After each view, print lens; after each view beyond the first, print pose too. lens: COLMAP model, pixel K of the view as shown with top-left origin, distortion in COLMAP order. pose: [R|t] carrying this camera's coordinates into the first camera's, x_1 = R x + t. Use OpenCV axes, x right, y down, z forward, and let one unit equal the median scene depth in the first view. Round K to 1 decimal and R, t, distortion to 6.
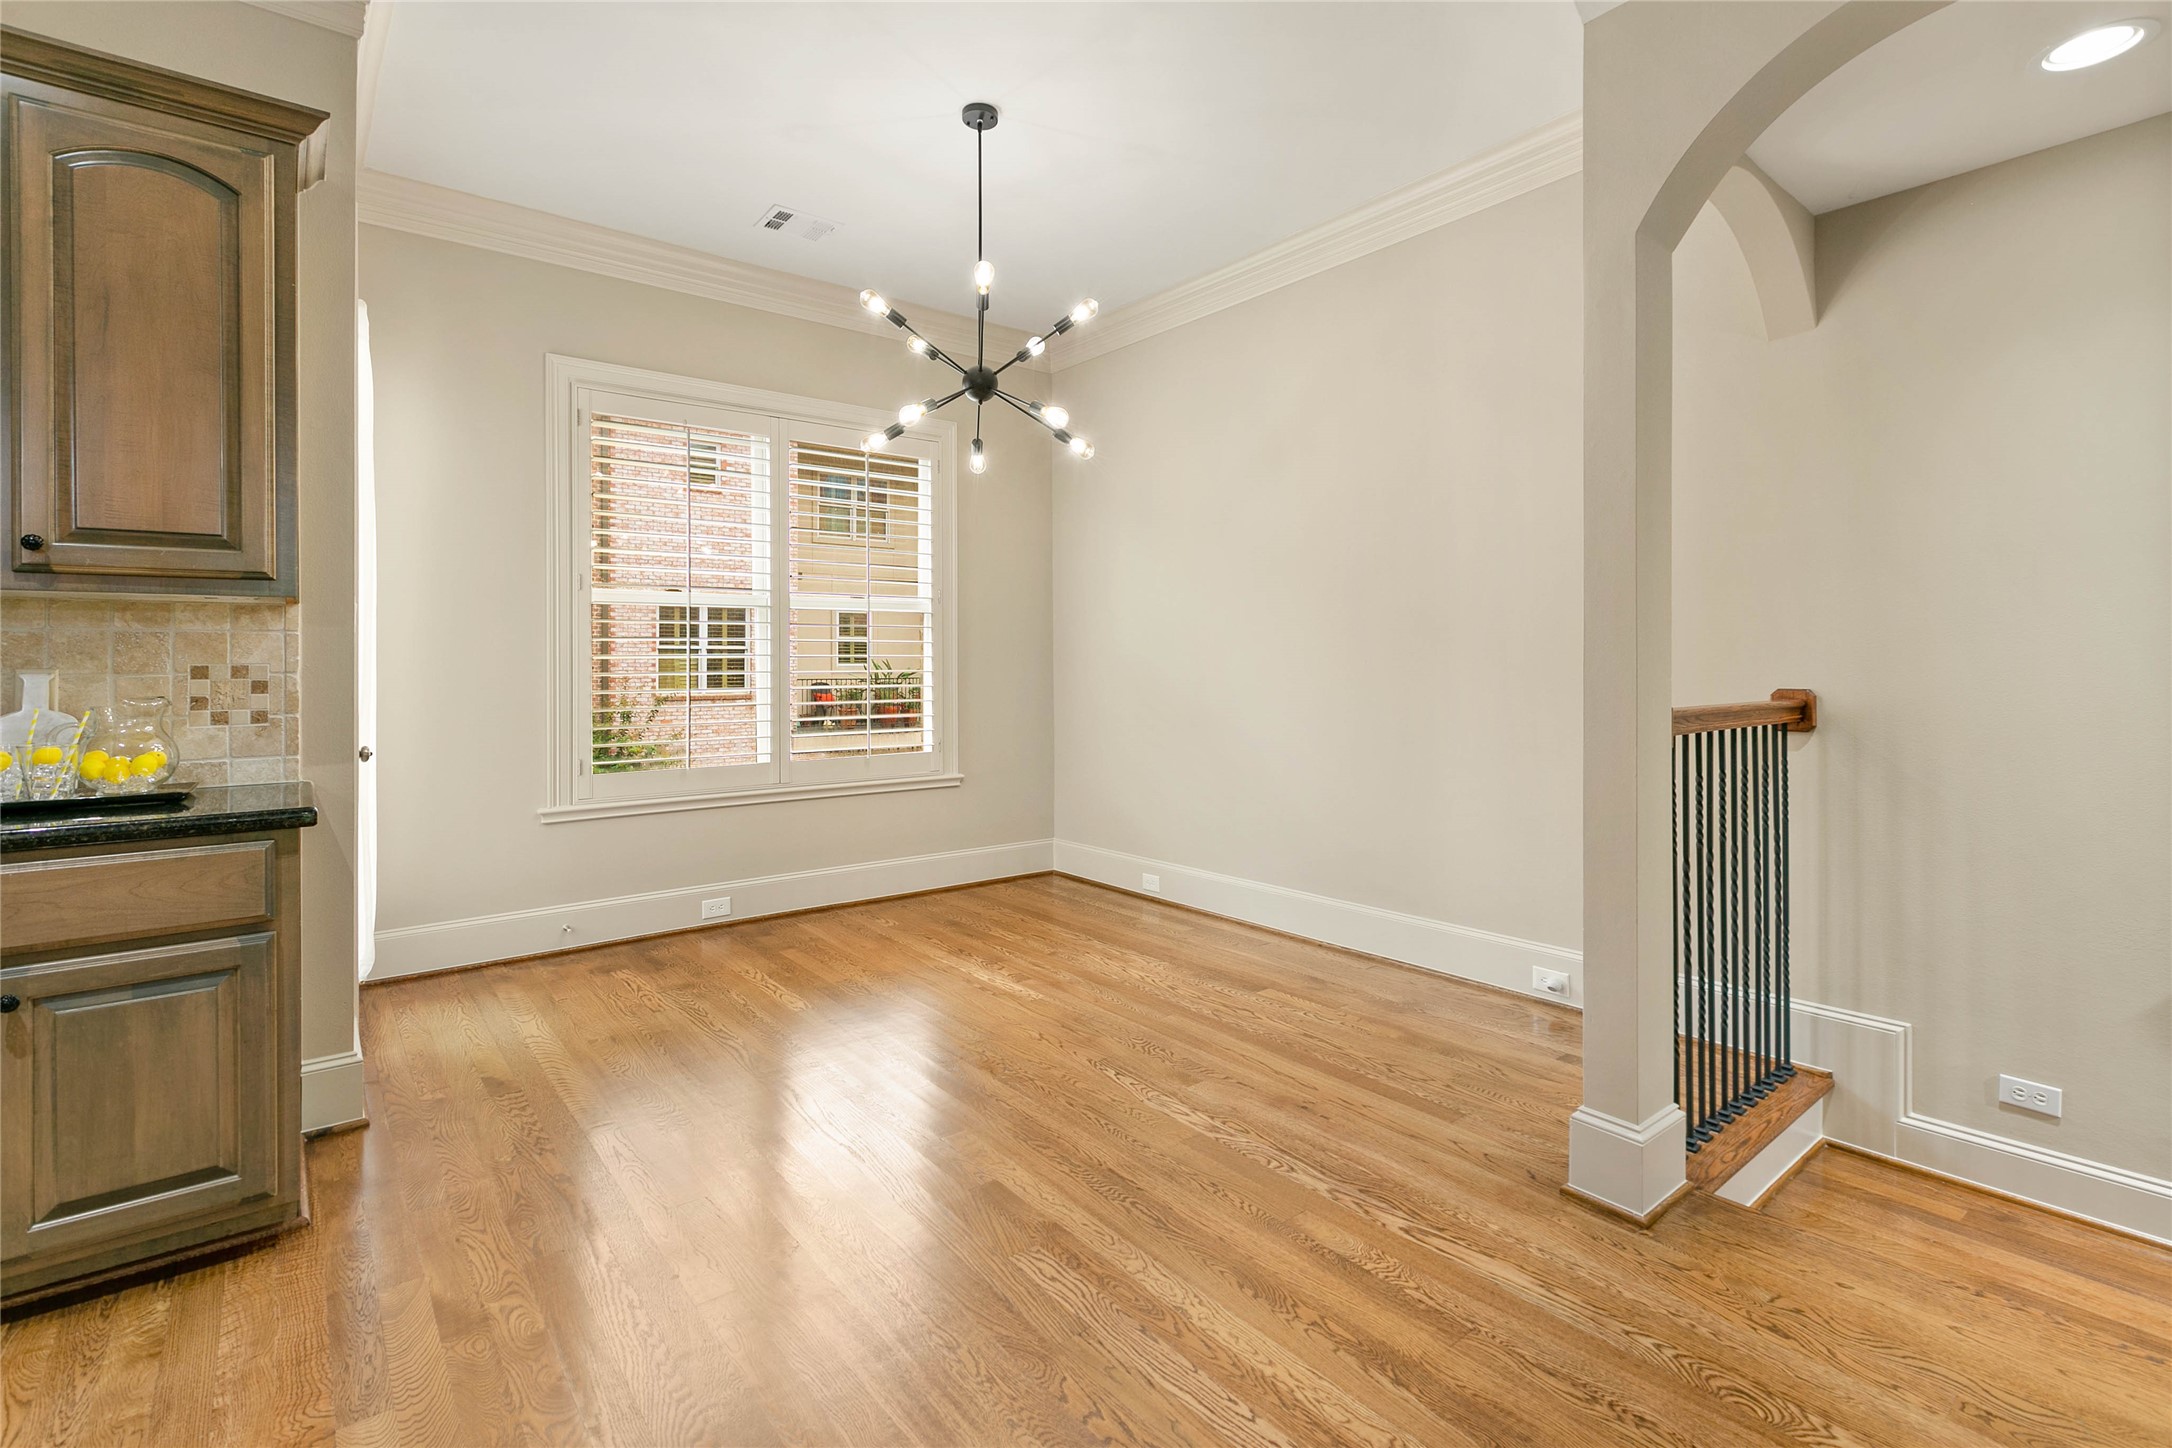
lens RADIAL K [[986.8, 0, 1076.7], [0, 986.8, 657.3], [0, 0, 1]] dist [0.003765, -0.001920]
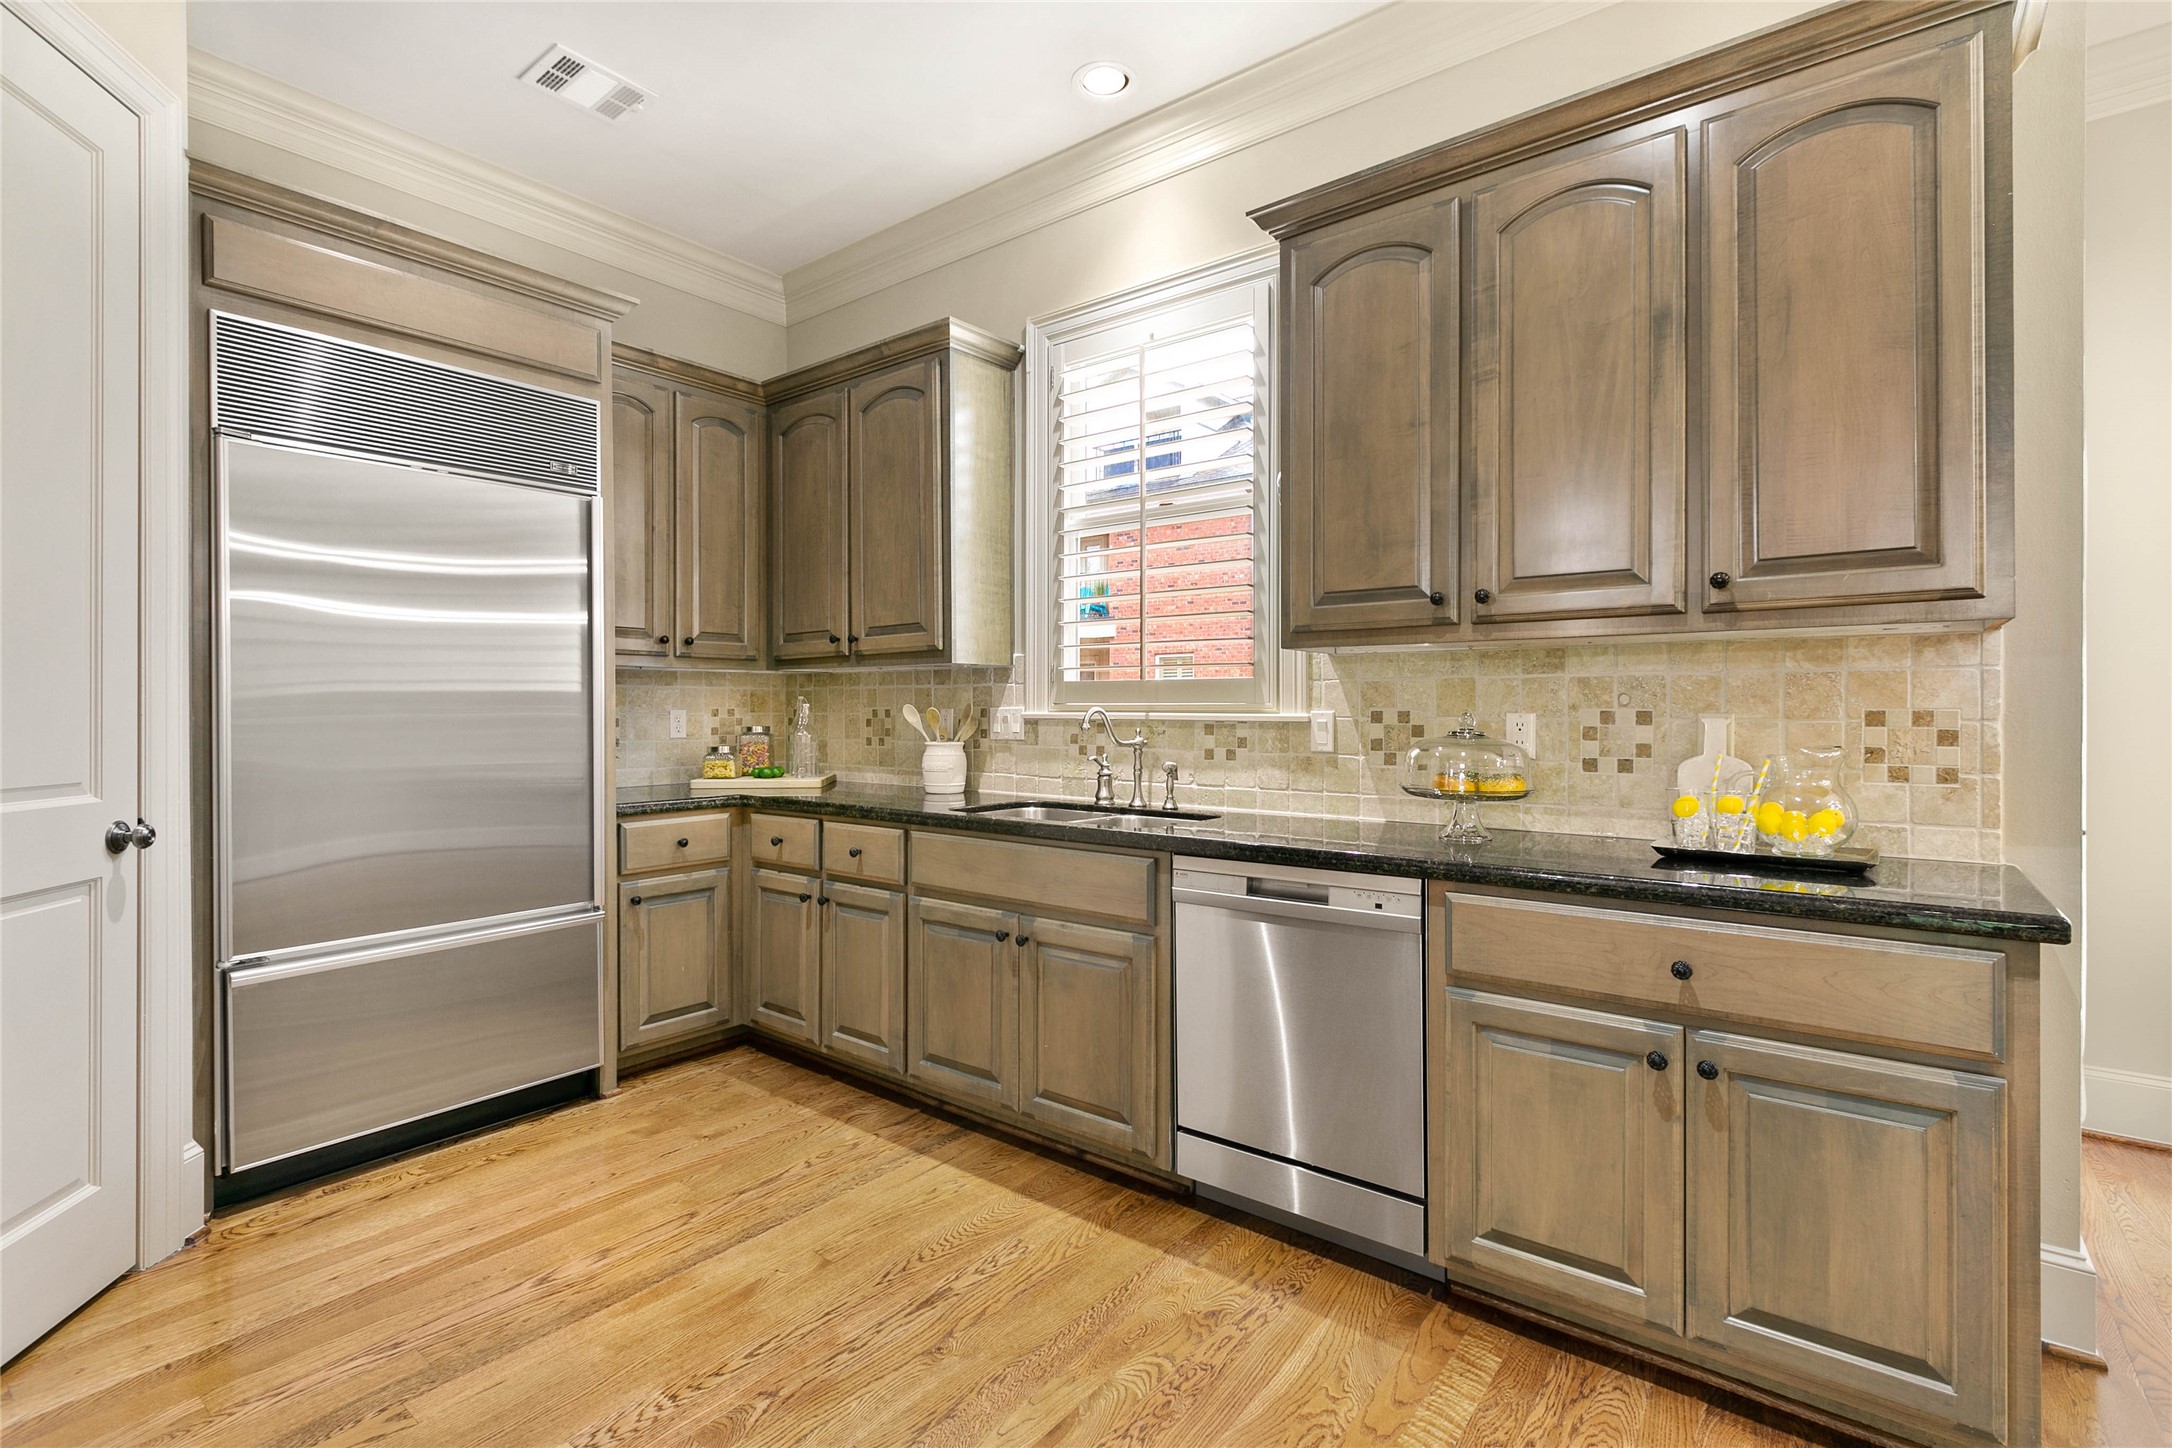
lens RADIAL K [[986.8, 0, 1085.3], [0, 986.8, 715.8], [0, 0, 1]] dist [0.003765, -0.001920]
pose [[0.227707, 0.010807, -0.973670, -0.241543], [0.005065, 0.999912, 0.012282, -0.000681], [0.973717, -0.007729, 0.227632, 0.168393]]
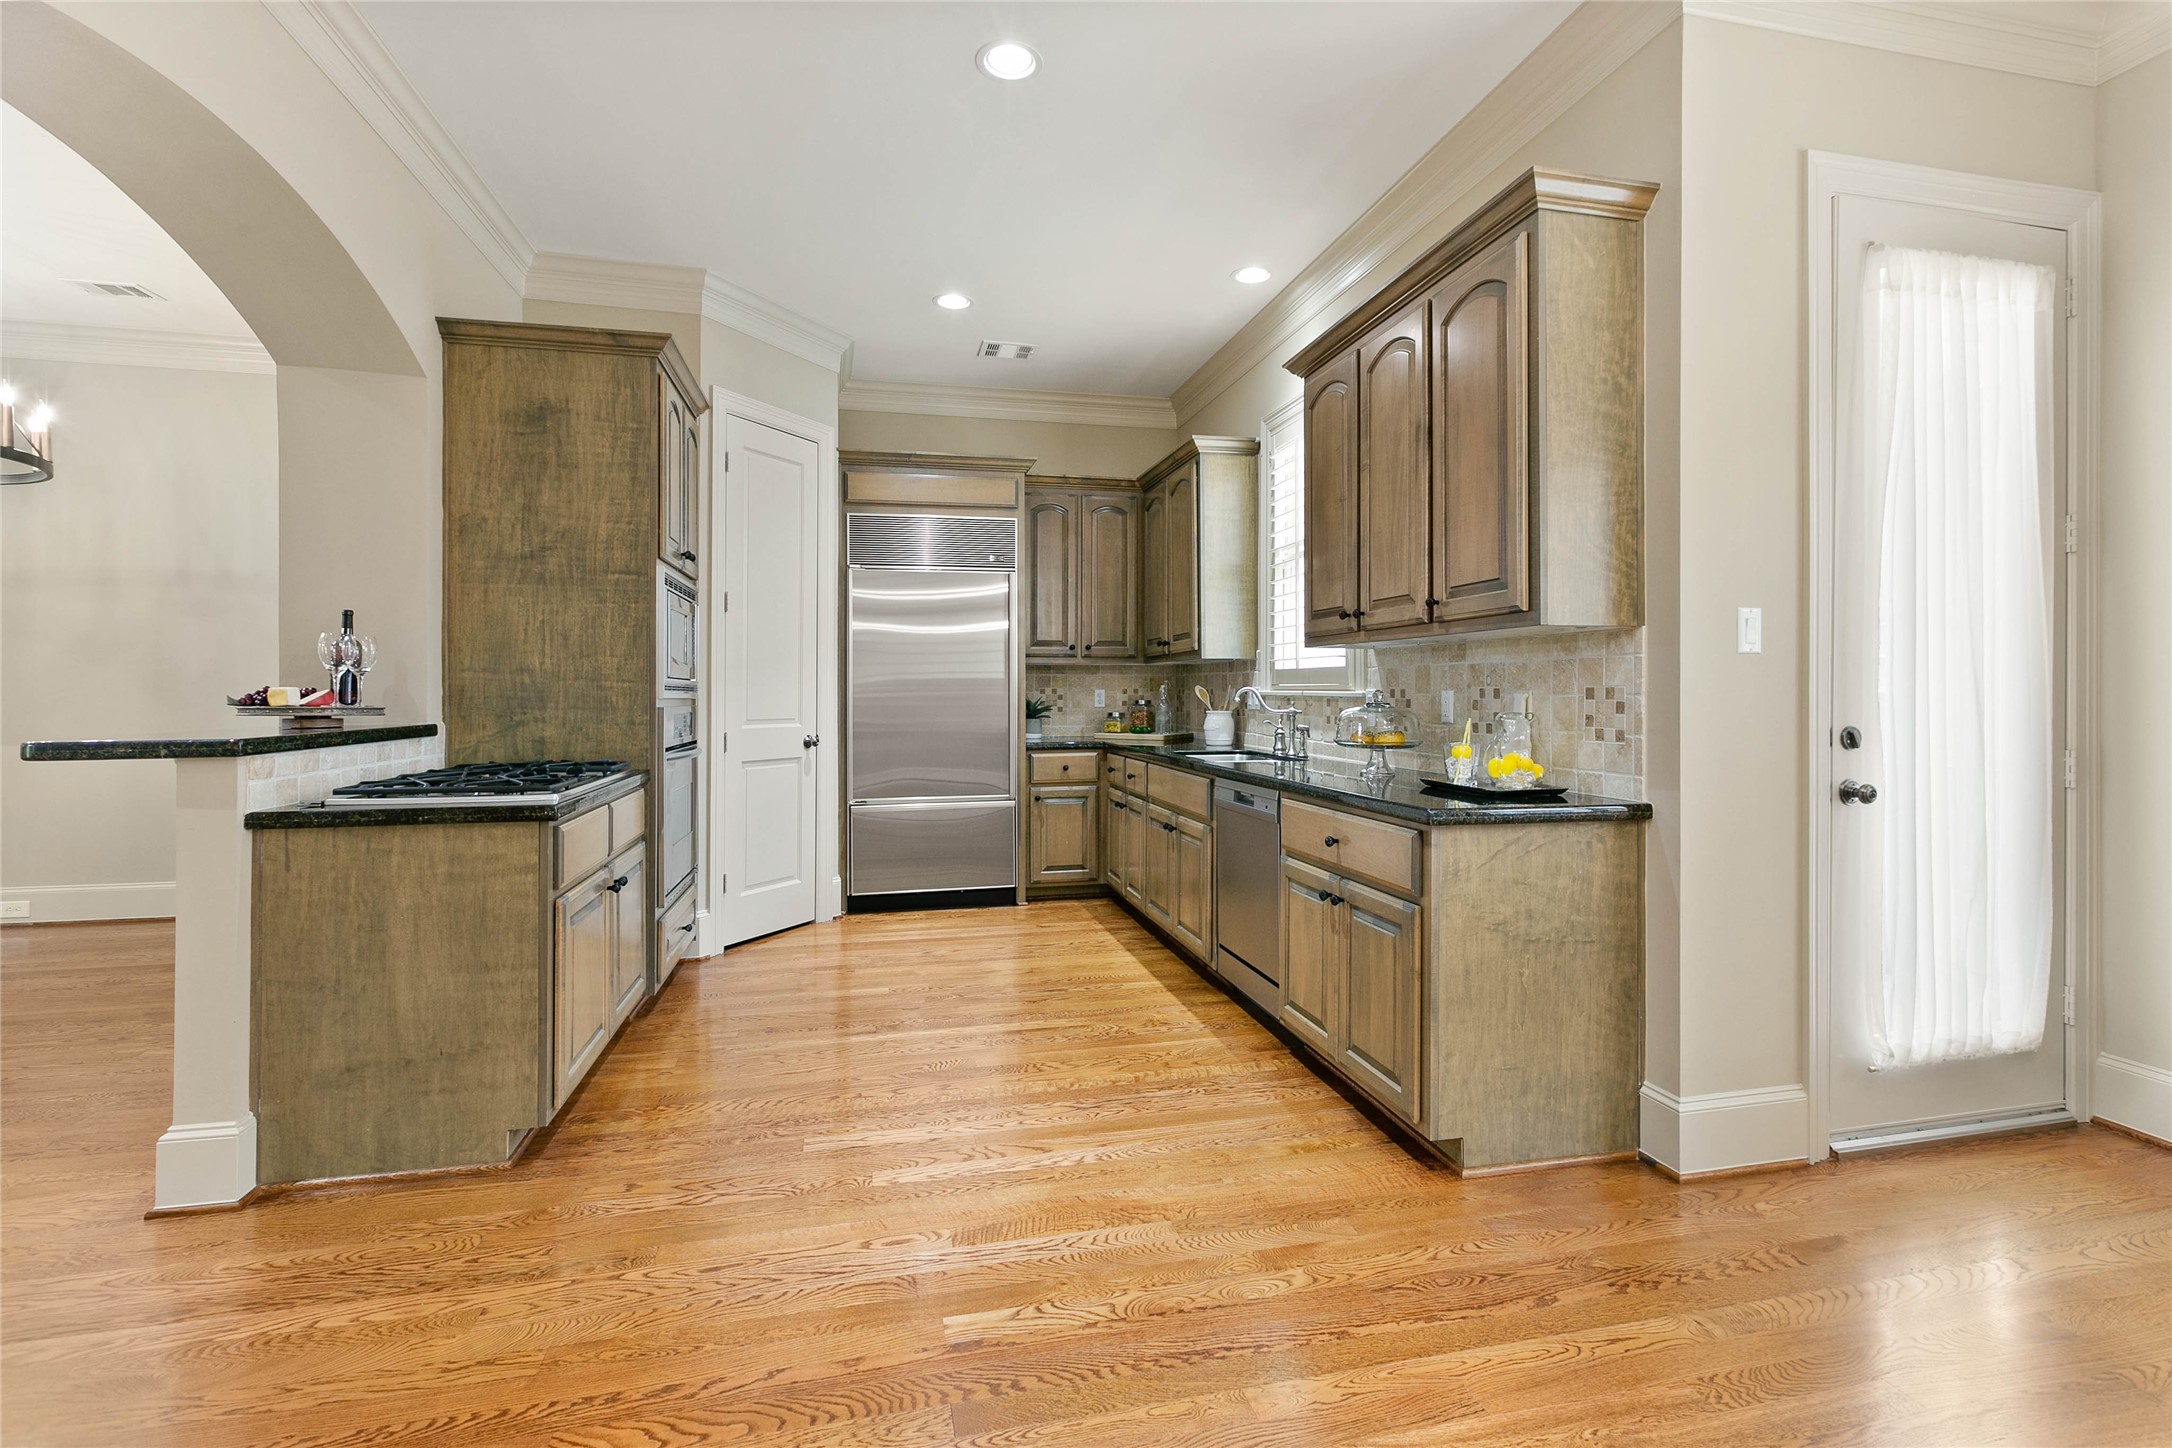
lens RADIAL K [[986.8, 0, 1107.1], [0, 986.8, 690.9], [0, 0, 1]] dist [0.003765, -0.001920]
pose [[-0.419951, 0.004879, -0.907534, 0.409346], [0.008377, 0.999964, 0.001500, 0.006371], [0.907508, -0.006972, -0.419977, 1.059962]]
